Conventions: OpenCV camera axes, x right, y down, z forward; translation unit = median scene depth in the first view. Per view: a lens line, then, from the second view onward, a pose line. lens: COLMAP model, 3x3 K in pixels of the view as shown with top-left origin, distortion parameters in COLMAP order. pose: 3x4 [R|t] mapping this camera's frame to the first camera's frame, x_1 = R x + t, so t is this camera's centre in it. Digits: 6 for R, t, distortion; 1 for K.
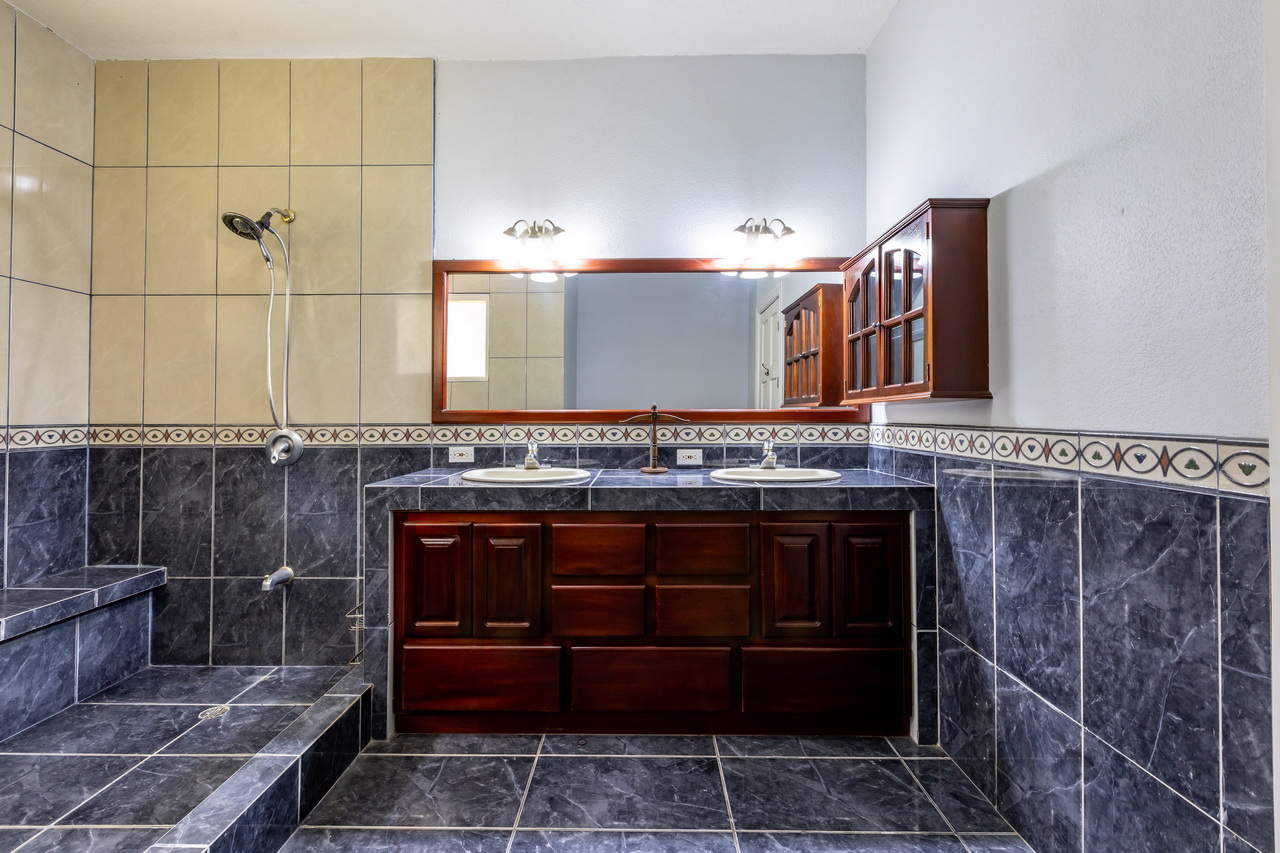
lens RADIAL K [[576.2, 0, 650.3], [0, 576.2, 416.0], [0, 0, 1]] dist [-0.016688, 0.007292]
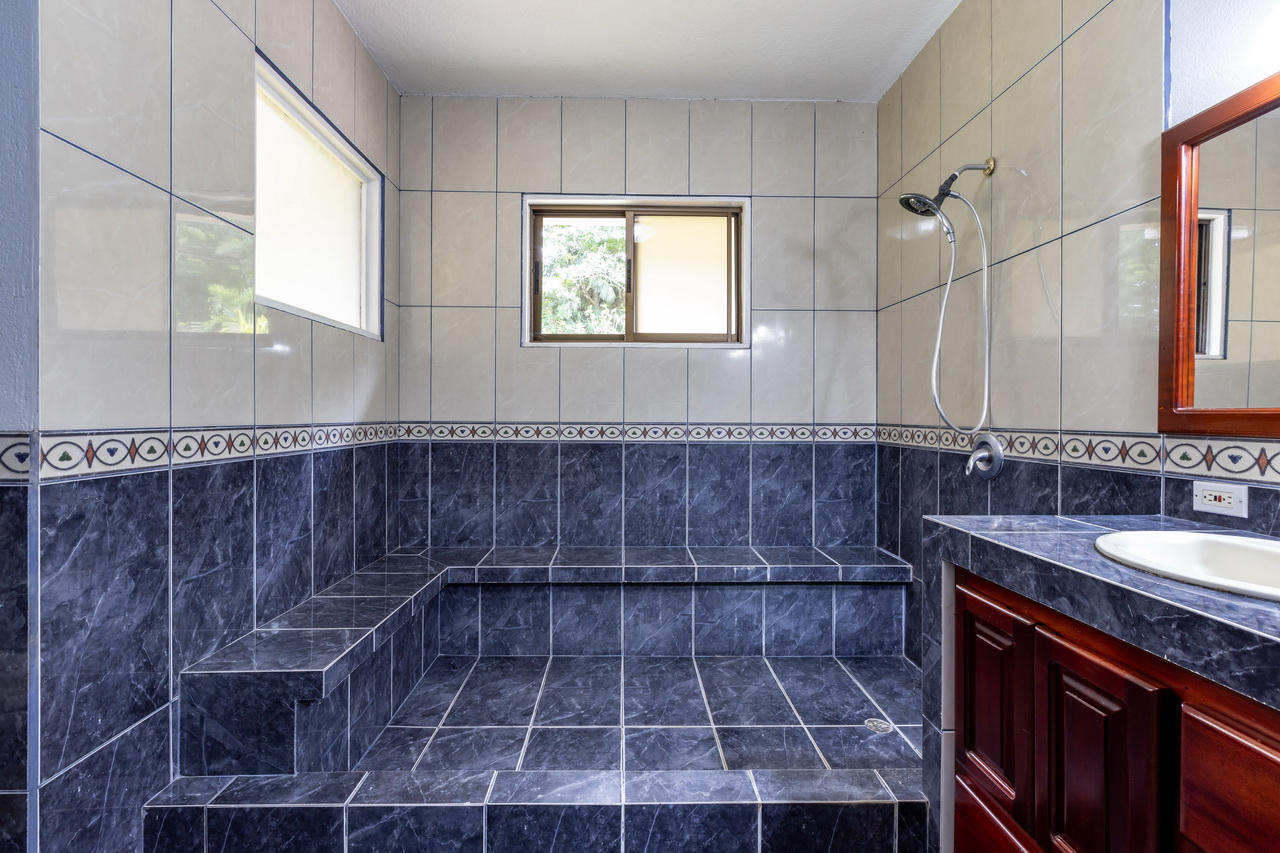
lens RADIAL K [[576.2, 0, 642.4], [0, 576.2, 419.2], [0, 0, 1]] dist [-0.016688, 0.007292]
pose [[0.001397, 0.009914, -0.999950, 0.178690], [-0.006591, 0.999929, 0.009905, -0.003049], [0.999977, 0.006577, 0.001463, 0.550599]]
